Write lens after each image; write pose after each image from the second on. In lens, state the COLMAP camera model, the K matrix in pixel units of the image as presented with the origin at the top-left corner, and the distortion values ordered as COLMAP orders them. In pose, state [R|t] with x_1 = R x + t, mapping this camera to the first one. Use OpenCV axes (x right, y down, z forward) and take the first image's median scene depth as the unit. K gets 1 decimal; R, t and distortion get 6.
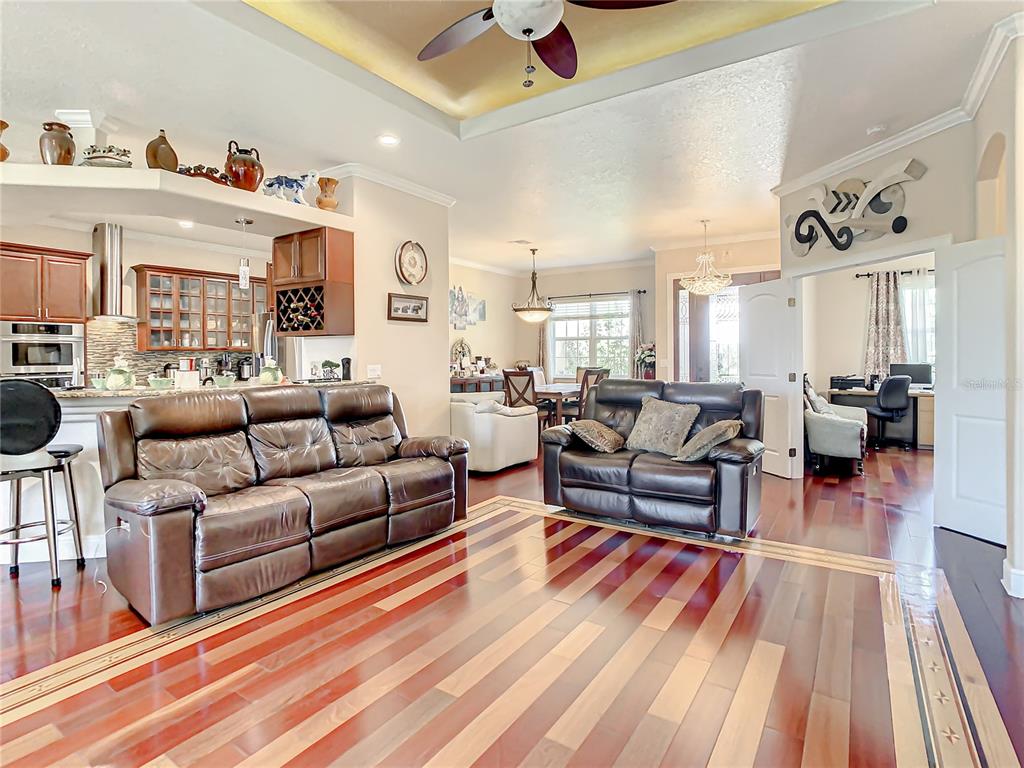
lens RADIAL K [[539.5, 0, 512.9], [0, 539.5, 361.8], [0, 0, 1]] dist [-0.045367, 0.017292]
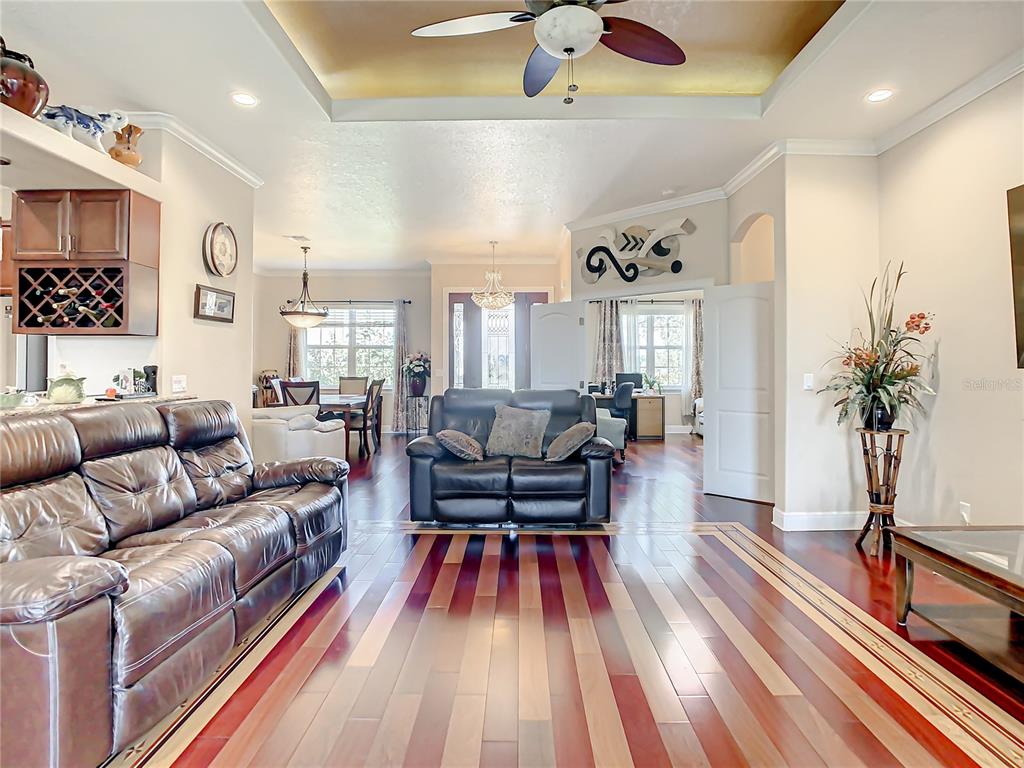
lens RADIAL K [[539.5, 0, 512.9], [0, 539.5, 361.8], [0, 0, 1]] dist [-0.045367, 0.017292]
pose [[0.838250, 0.010357, 0.545188, -0.288993], [-0.000326, 0.999829, -0.018493, 0.000788], [-0.545287, 0.015324, 0.838110, 0.094402]]
